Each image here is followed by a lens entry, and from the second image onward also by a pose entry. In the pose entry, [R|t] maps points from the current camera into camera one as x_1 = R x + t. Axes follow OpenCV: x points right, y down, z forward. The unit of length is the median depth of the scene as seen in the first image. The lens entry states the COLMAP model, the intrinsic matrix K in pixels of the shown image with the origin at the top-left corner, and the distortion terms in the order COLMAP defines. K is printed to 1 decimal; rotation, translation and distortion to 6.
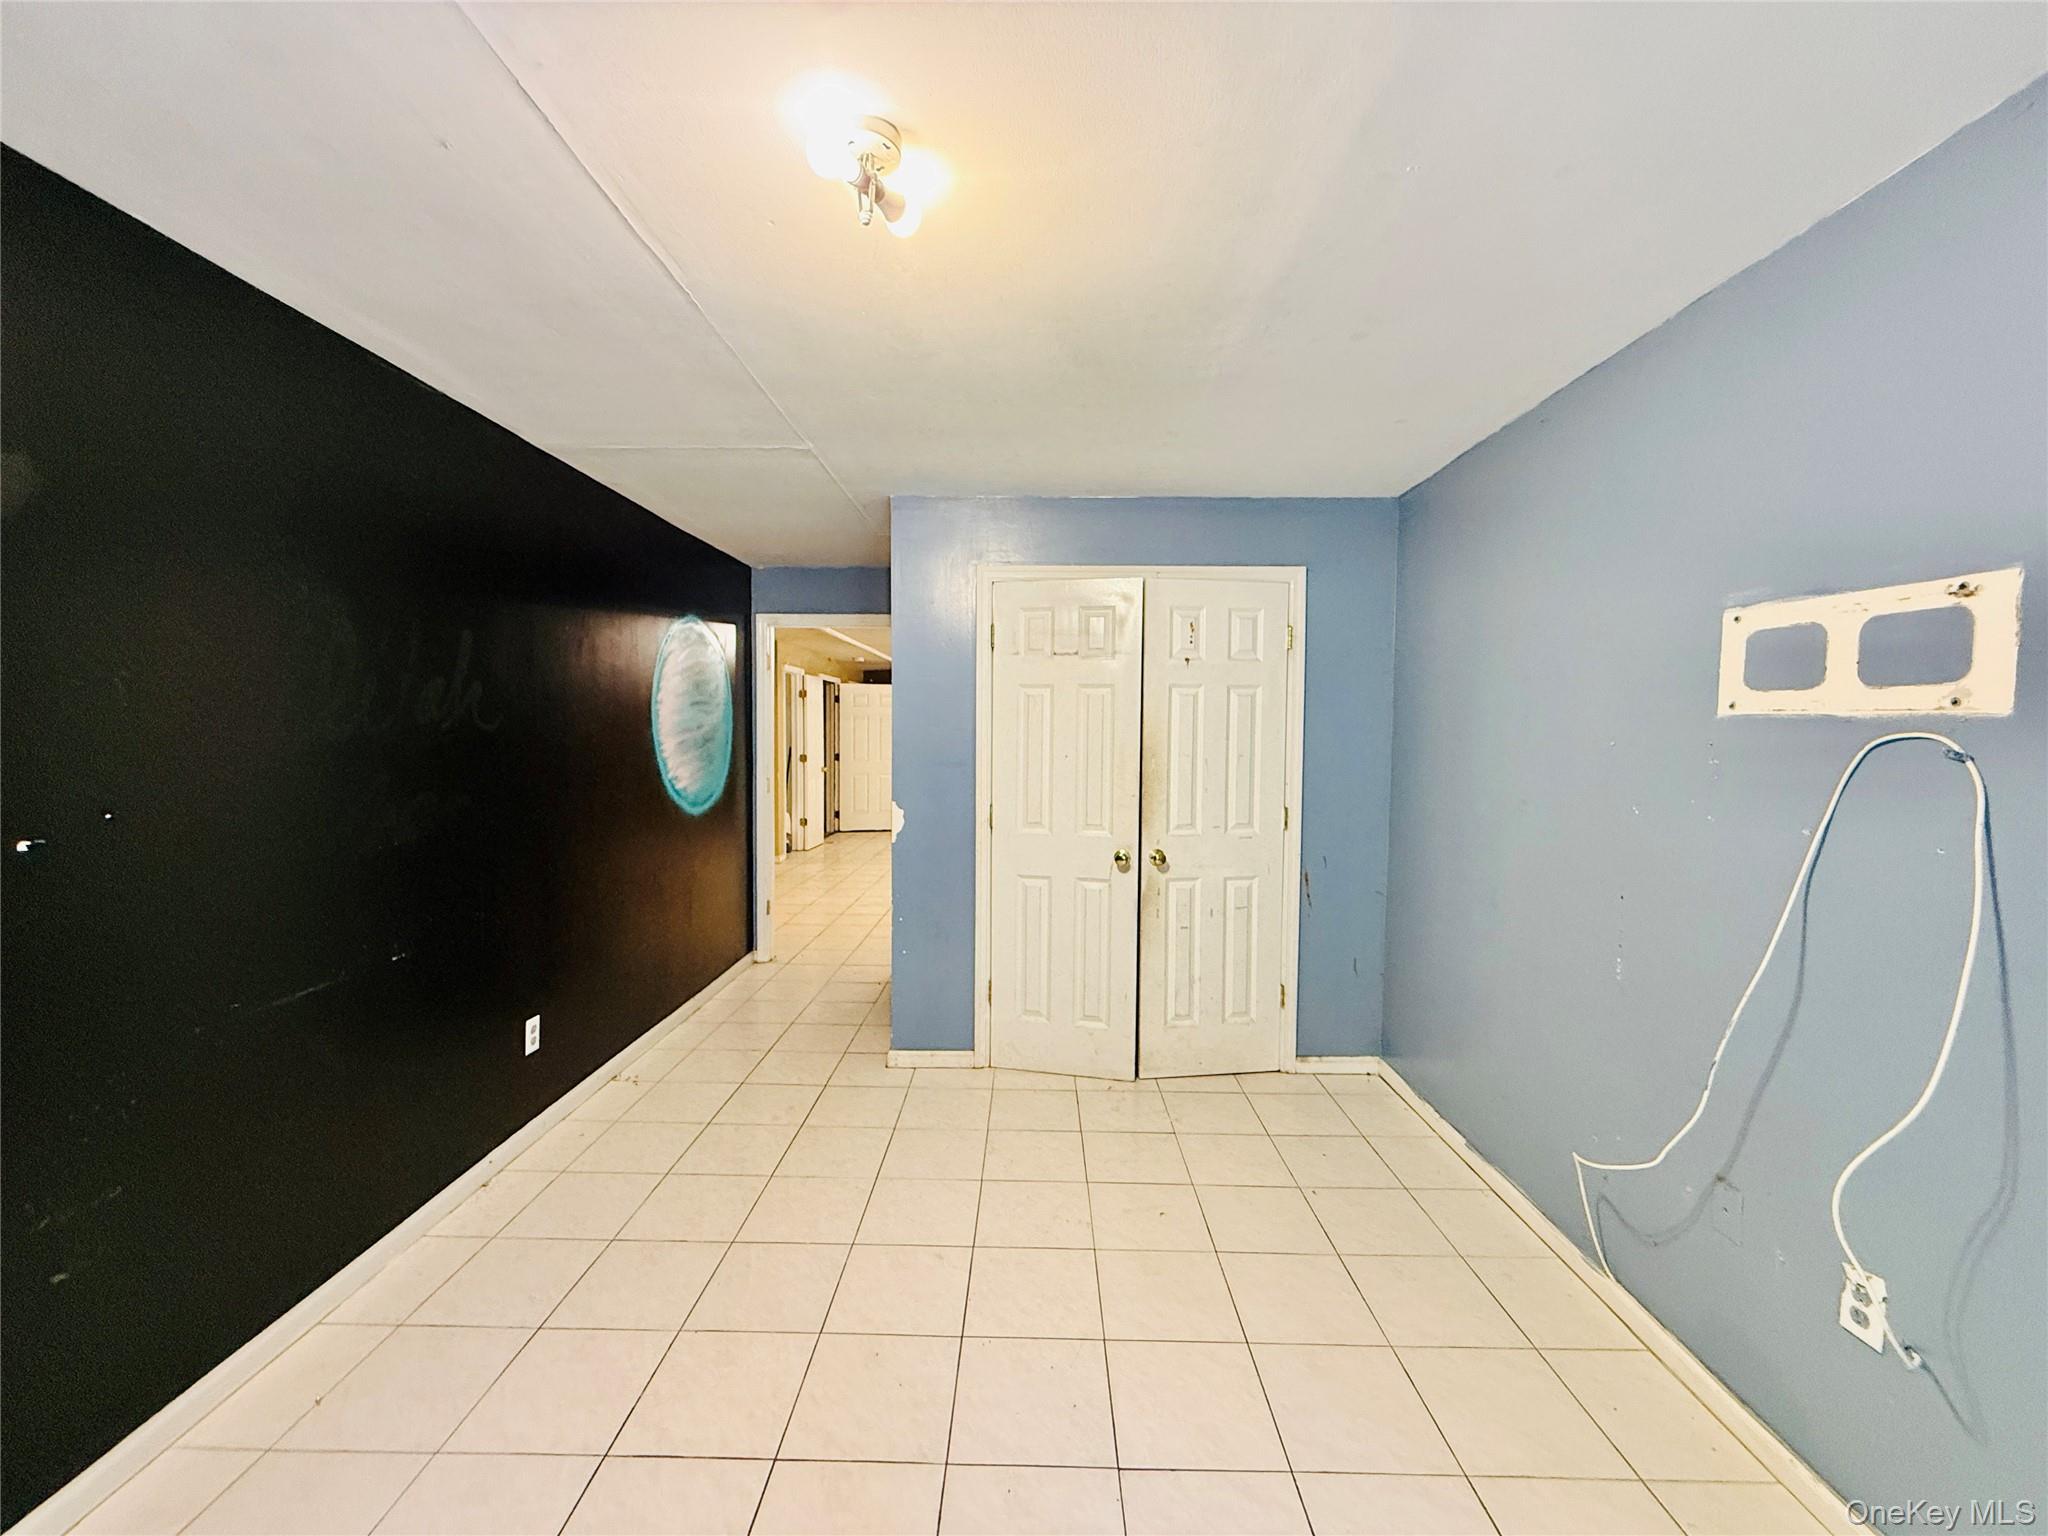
lens RADIAL K [[826.2, 0, 1024.4], [0, 826.2, 772.4], [0, 0, 1]] dist [0.000643, 0.000022]
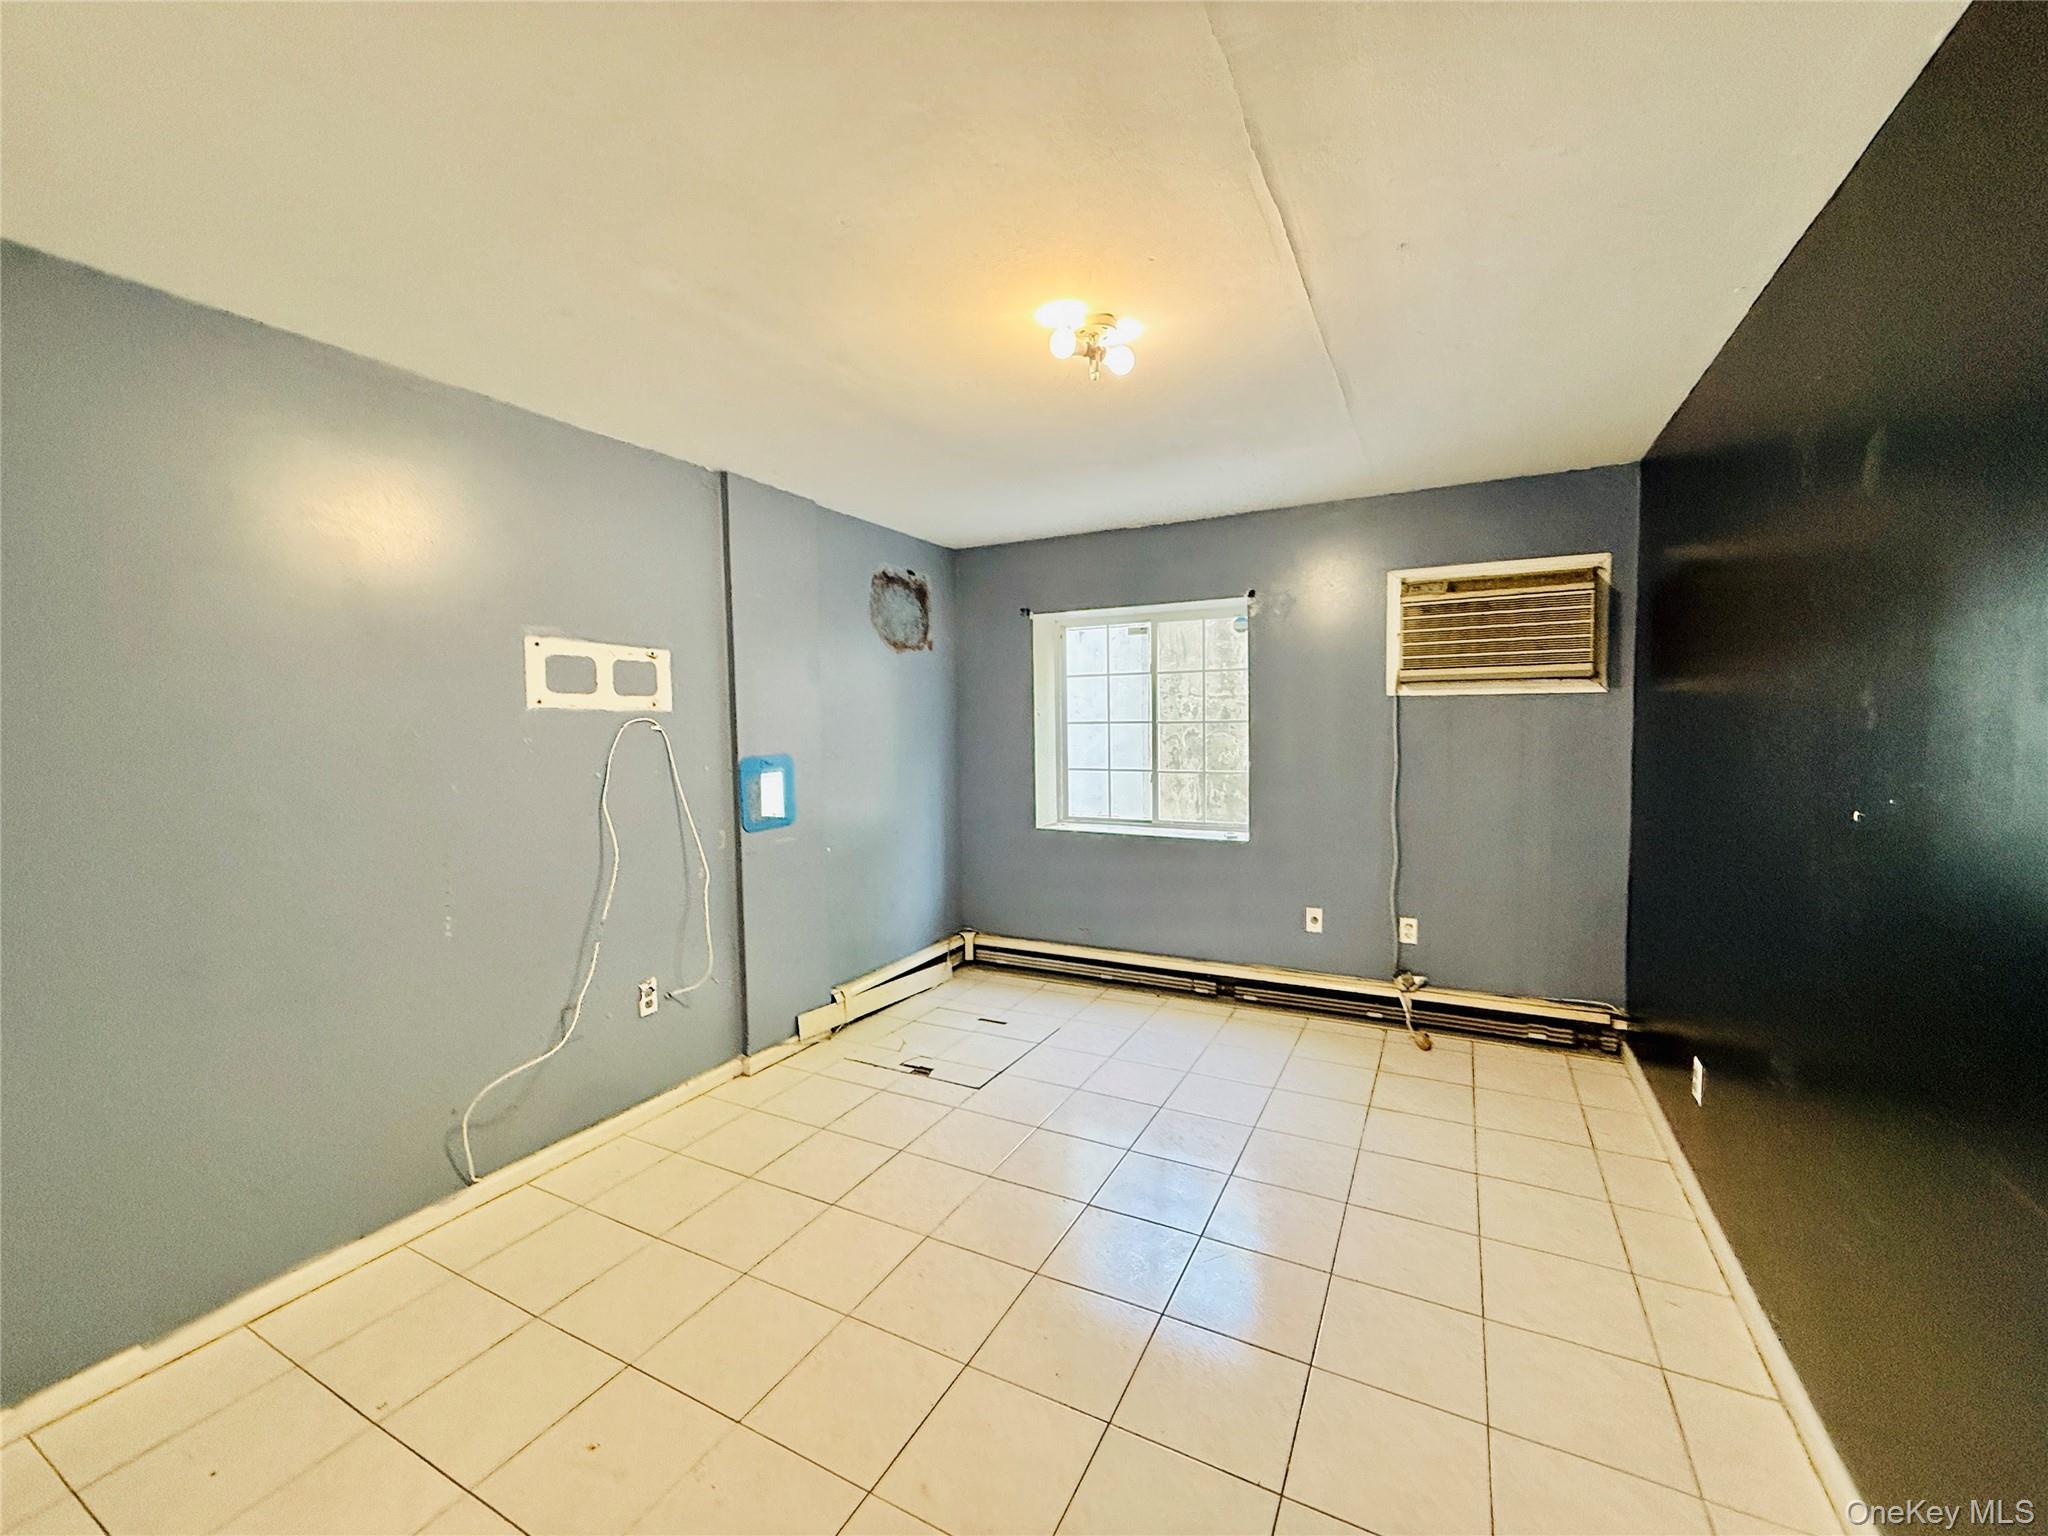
lens RADIAL K [[826.2, 0, 1017.6], [0, 826.2, 766.1], [0, 0, 1]] dist [0.000643, 0.000022]
pose [[-0.896927, -0.024933, 0.441476, -0.671261], [0.027023, 0.993452, 0.111008, -0.124341], [-0.441353, 0.111496, -0.890380, 2.267114]]
